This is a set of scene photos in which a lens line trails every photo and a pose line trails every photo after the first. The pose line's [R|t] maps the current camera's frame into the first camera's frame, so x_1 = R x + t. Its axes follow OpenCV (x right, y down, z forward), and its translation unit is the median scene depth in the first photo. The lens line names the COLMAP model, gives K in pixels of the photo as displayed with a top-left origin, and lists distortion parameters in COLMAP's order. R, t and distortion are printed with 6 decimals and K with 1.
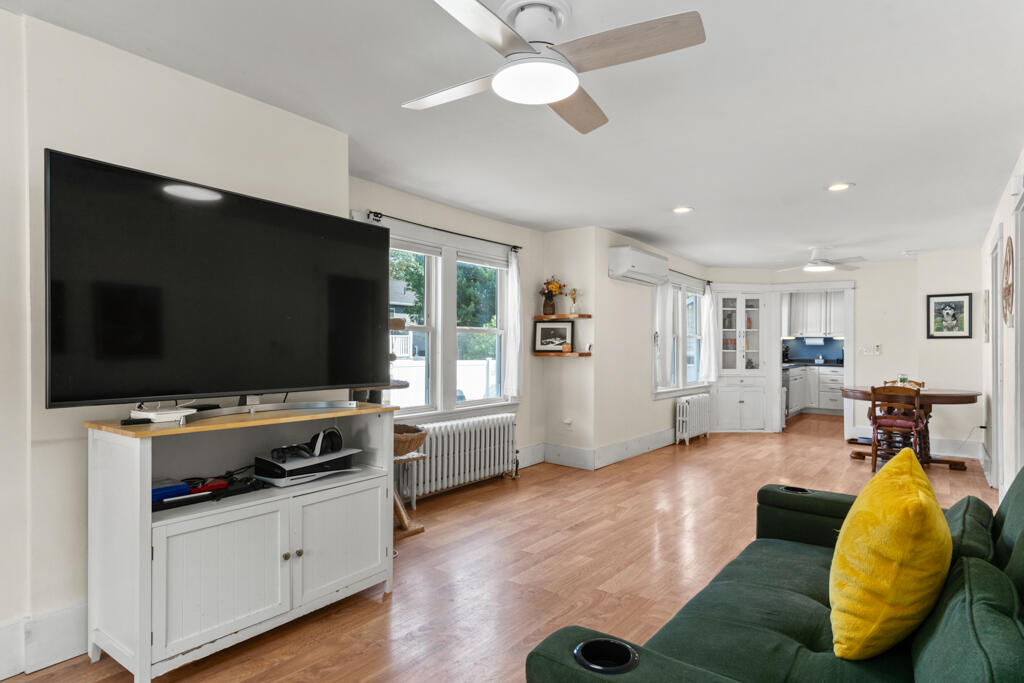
lens RADIAL K [[553.7, 0, 516.5], [0, 553.7, 346.3], [0, 0, 1]] dist [0.004916, 0.000744]
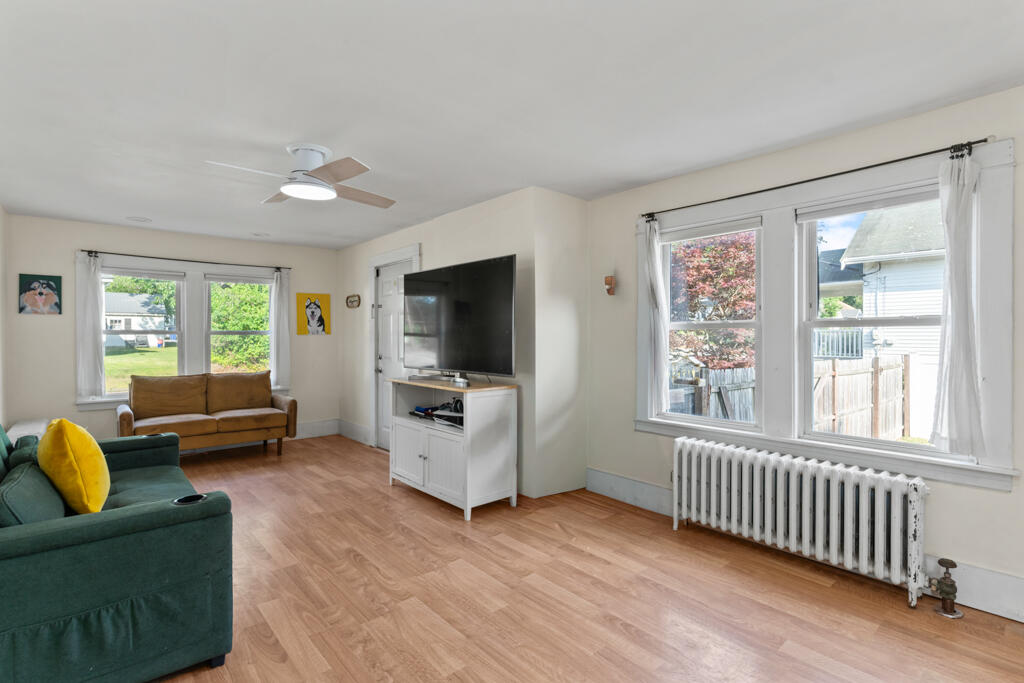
lens RADIAL K [[494.3, 0, 513.8], [0, 494.3, 337.1], [0, 0, 1]] dist [0.000936, -0.000515]
pose [[-0.201110, -0.004578, -0.979558, 0.768635], [0.000270, 0.999989, -0.004729, -0.014456], [0.979569, -0.001215, -0.201106, 1.070478]]
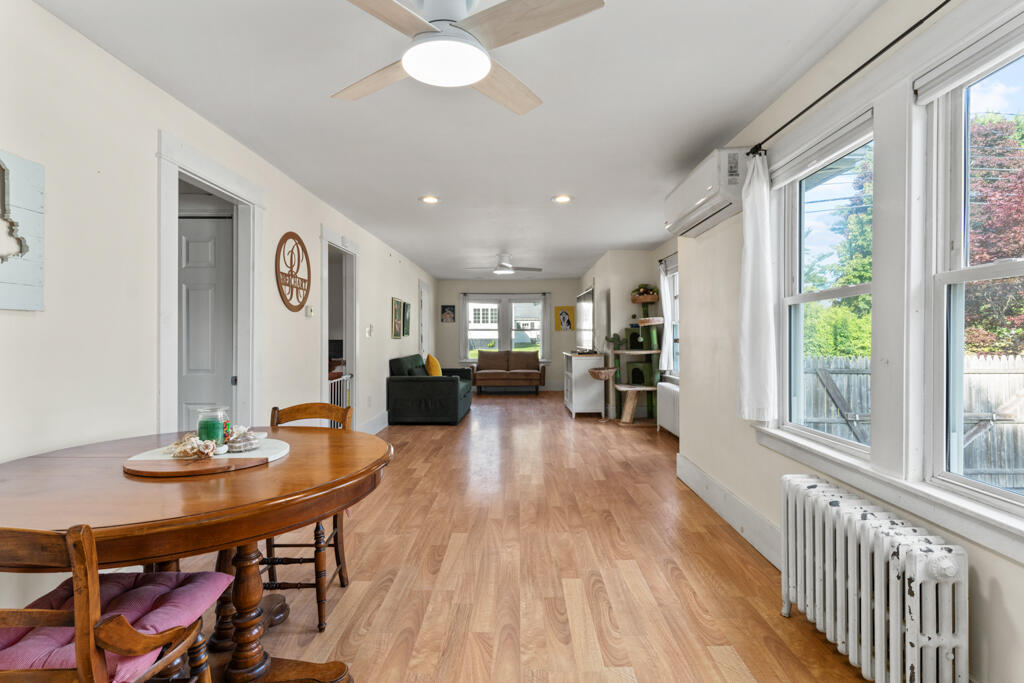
lens RADIAL K [[494.3, 0, 515.2], [0, 494.3, 337.5], [0, 0, 1]] dist [0.000936, -0.000515]
pose [[-0.798317, -0.001961, -0.602235, 1.300455], [-0.001258, 0.999998, -0.001589, 0.020054], [0.602237, -0.000511, -0.798317, 2.417804]]
